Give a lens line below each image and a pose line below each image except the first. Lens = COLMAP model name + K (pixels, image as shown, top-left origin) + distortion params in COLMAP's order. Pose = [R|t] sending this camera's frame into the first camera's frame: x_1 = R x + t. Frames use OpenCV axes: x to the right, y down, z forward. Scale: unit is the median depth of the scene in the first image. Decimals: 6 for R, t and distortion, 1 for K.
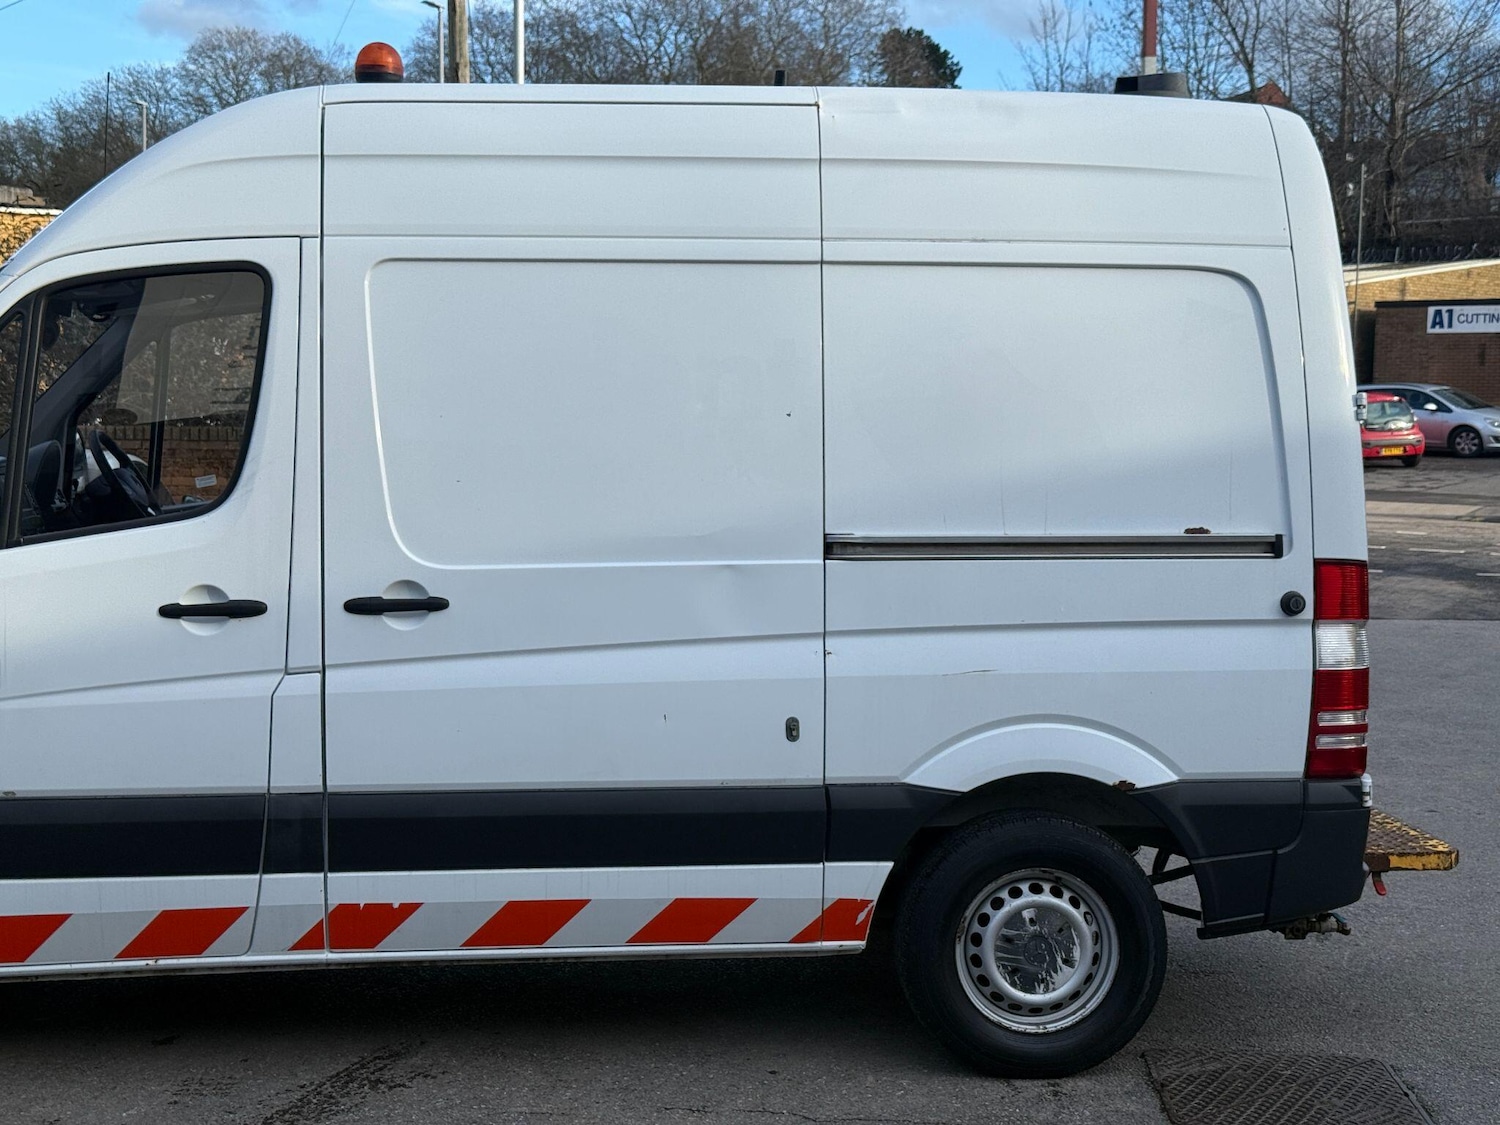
lens RADIAL K [[2090.9, 0, 751.4], [0, 2090.9, 570.3], [0, 0, 1]] dist [0.197442, -0.450596]
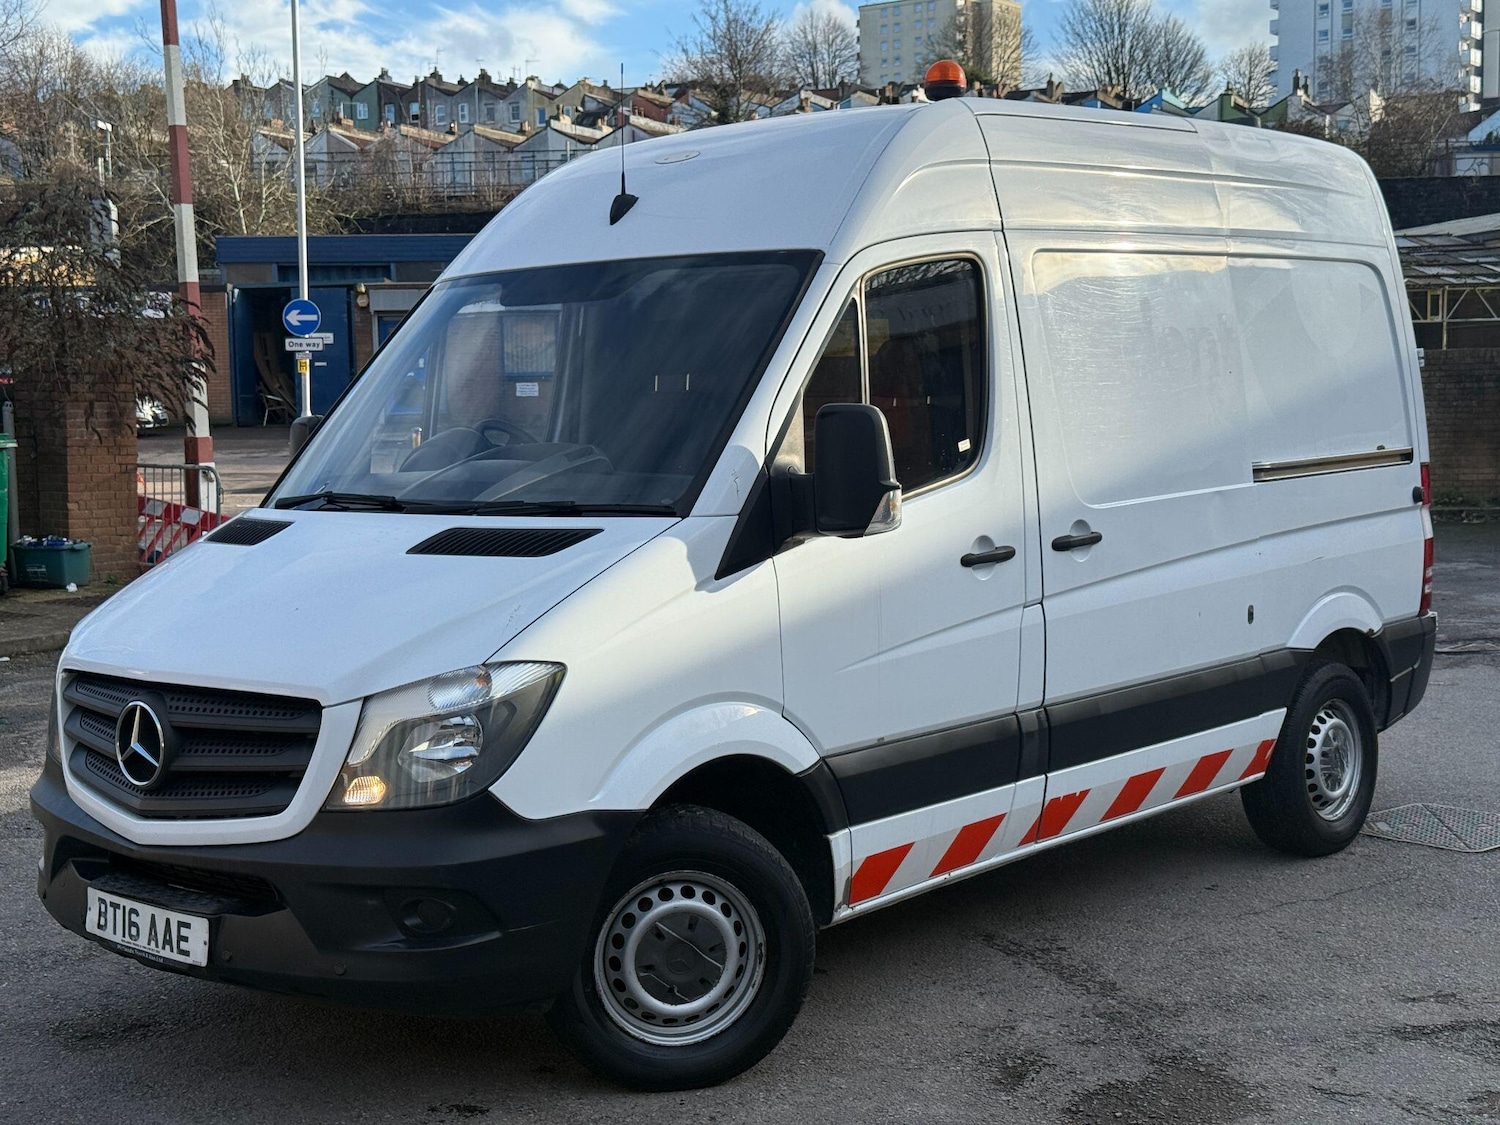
lens RADIAL K [[2089.8, 0, 730.8], [0, 2089.8, 557.3], [0, 0, 1]] dist [0.183618, -0.347159]
pose [[0.735116, -0.084134, 0.672700, -1.066794], [0.084284, 0.995913, 0.032454, -0.028255], [-0.672681, 0.032840, 0.739203, 0.242568]]
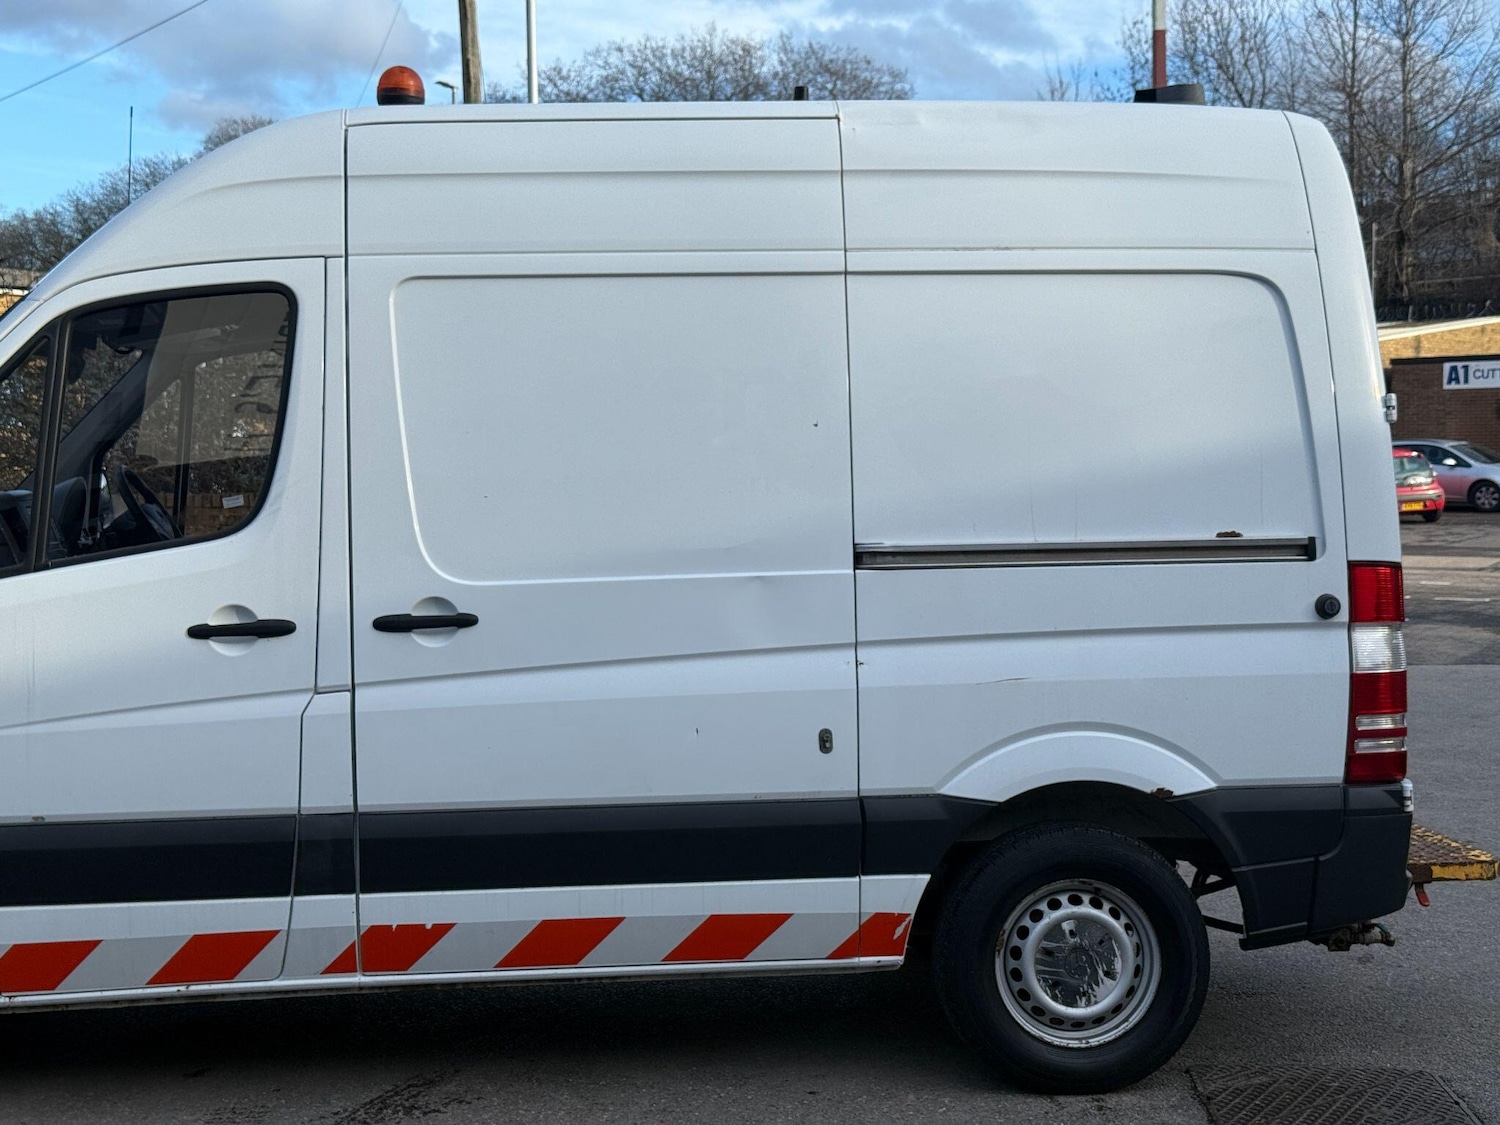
lens RADIAL K [[2093.4, 0, 756.2], [0, 2093.4, 570.4], [0, 0, 1]] dist [0.195076, -0.459060]
pose [[0.999804, -0.018759, -0.006299, -0.005242], [0.018520, 0.999181, -0.035985, 0.029636], [0.006968, 0.035861, 0.999332, 0.004865]]
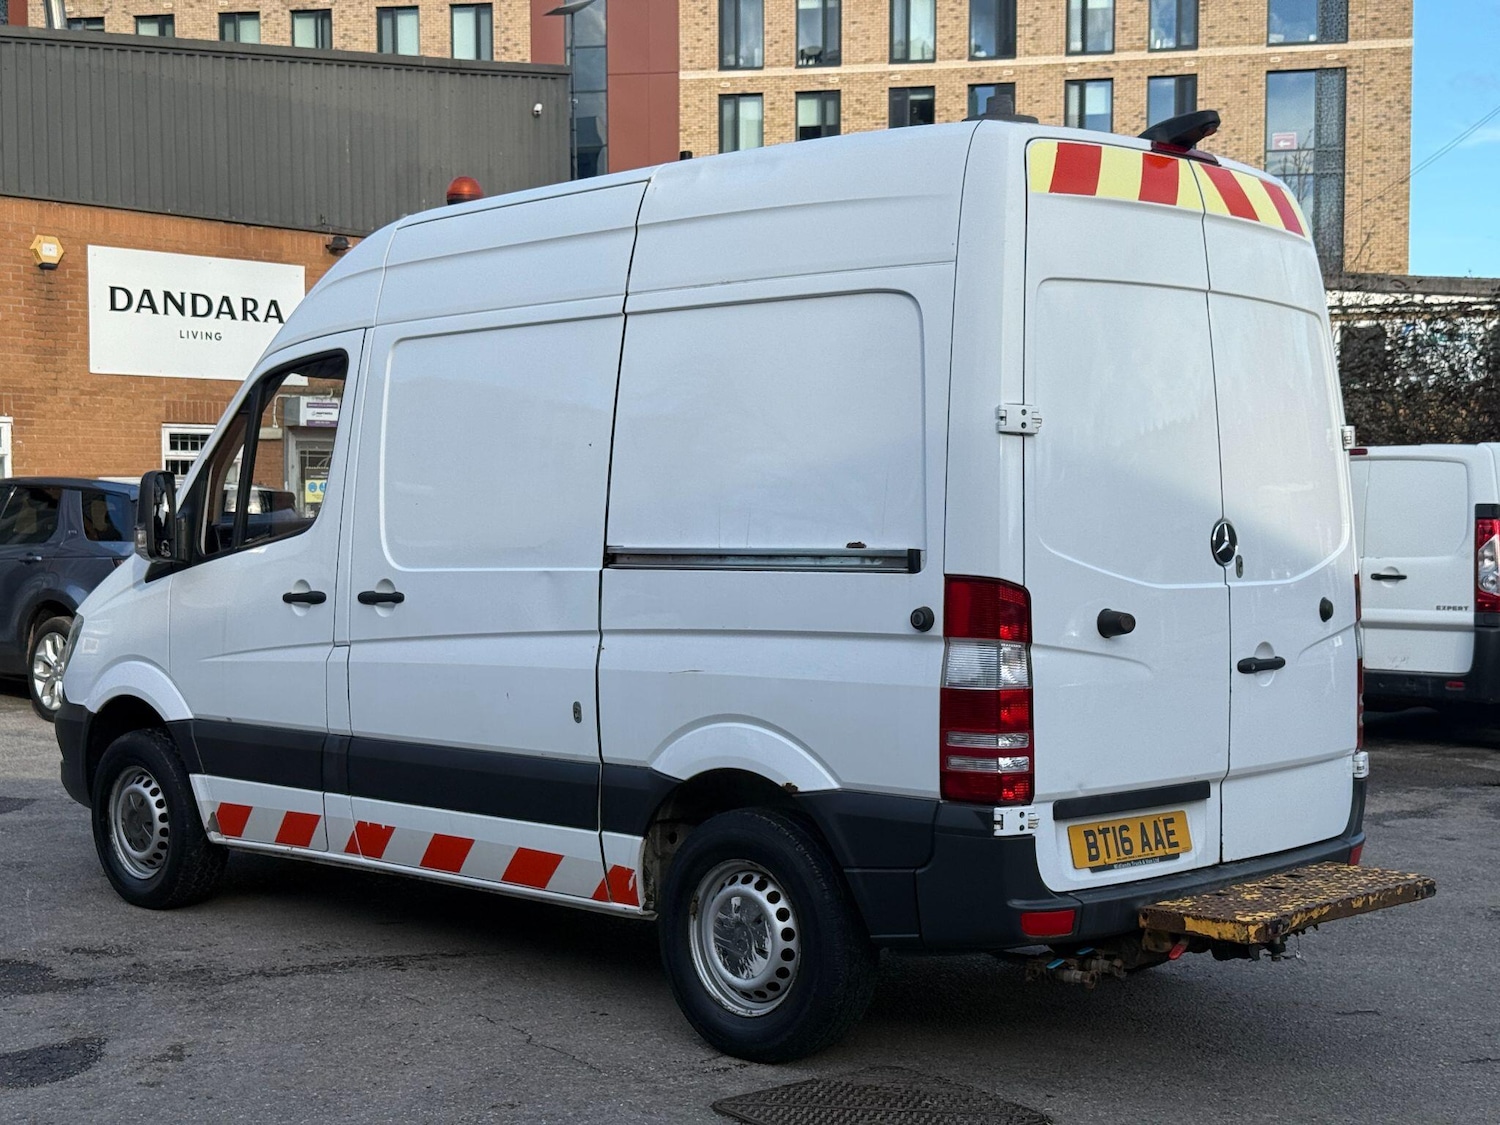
lens RADIAL K [[2087.4, 0, 729.5], [0, 2087.4, 558.5], [0, 0, 1]] dist [0.206478, -0.501484]
pose [[0.650889, 0.006159, -0.759148, 0.937734], [-0.049368, 0.998194, -0.034230, 0.025435], [0.757566, 0.059758, 0.650017, 0.291999]]
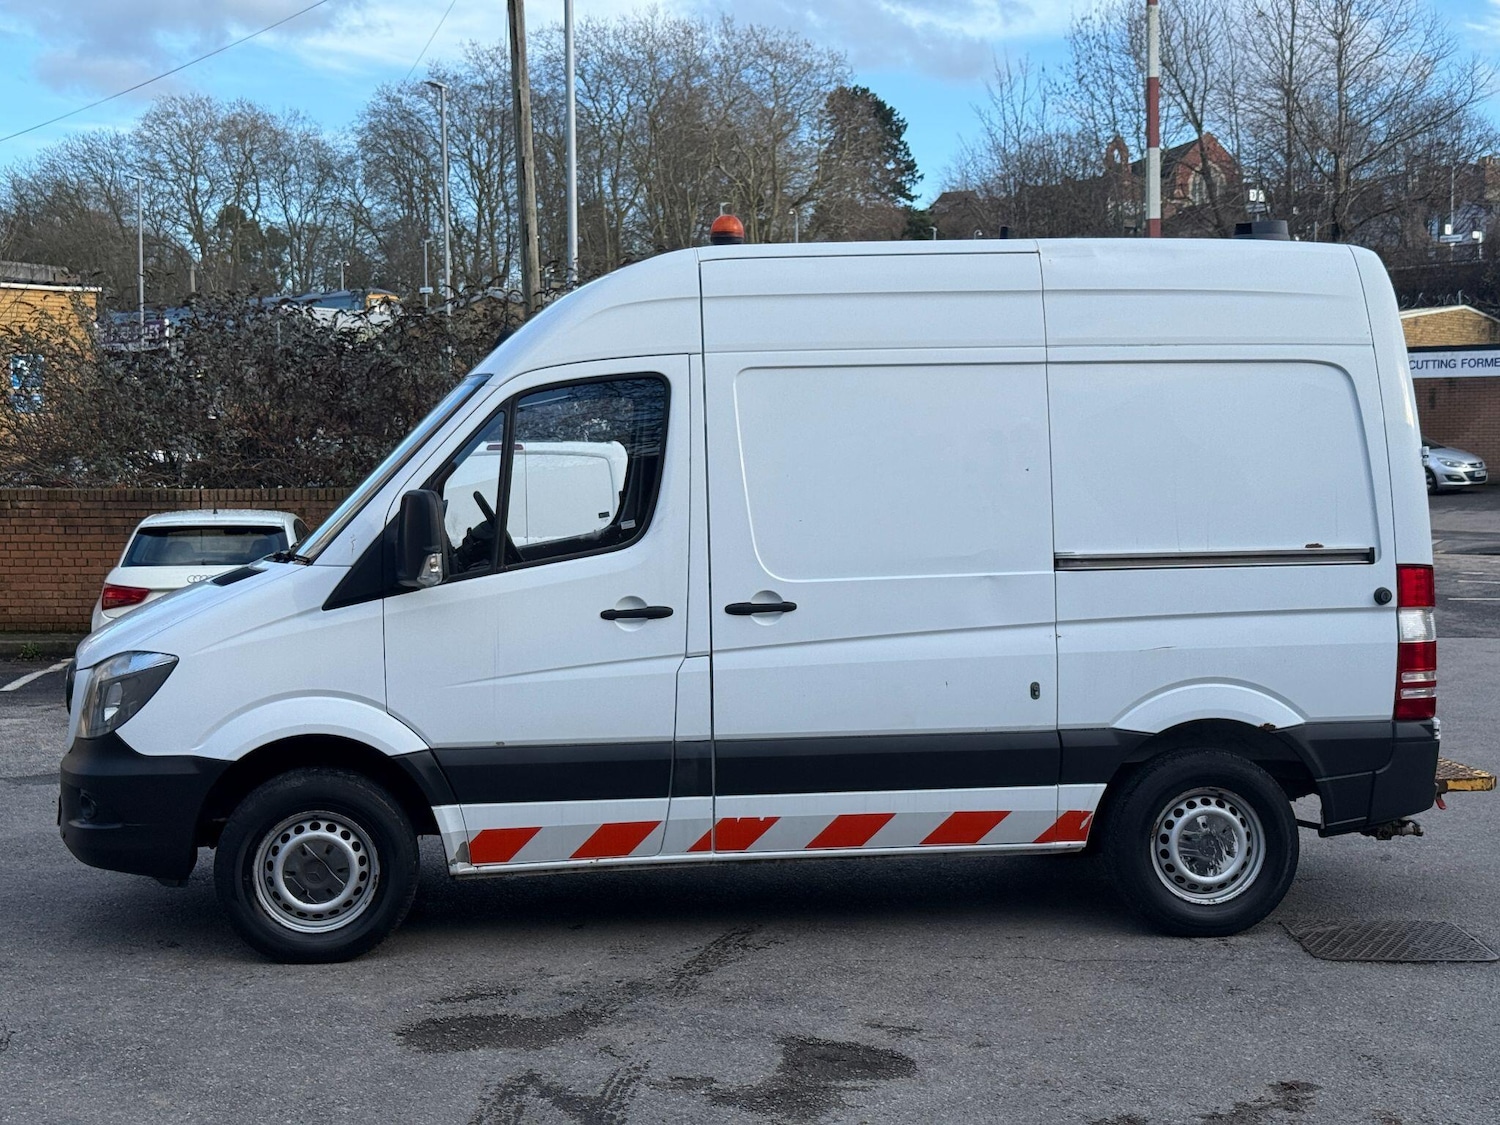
lens RADIAL K [[2092.8, 0, 748.7], [0, 2092.8, 570.9], [0, 0, 1]] dist [0.189207, -0.397961]
pose [[0.999521, -0.019662, 0.023889, -0.201669], [0.020229, 0.999514, -0.023728, 0.024006], [-0.023411, 0.024200, 0.999433, -0.410406]]
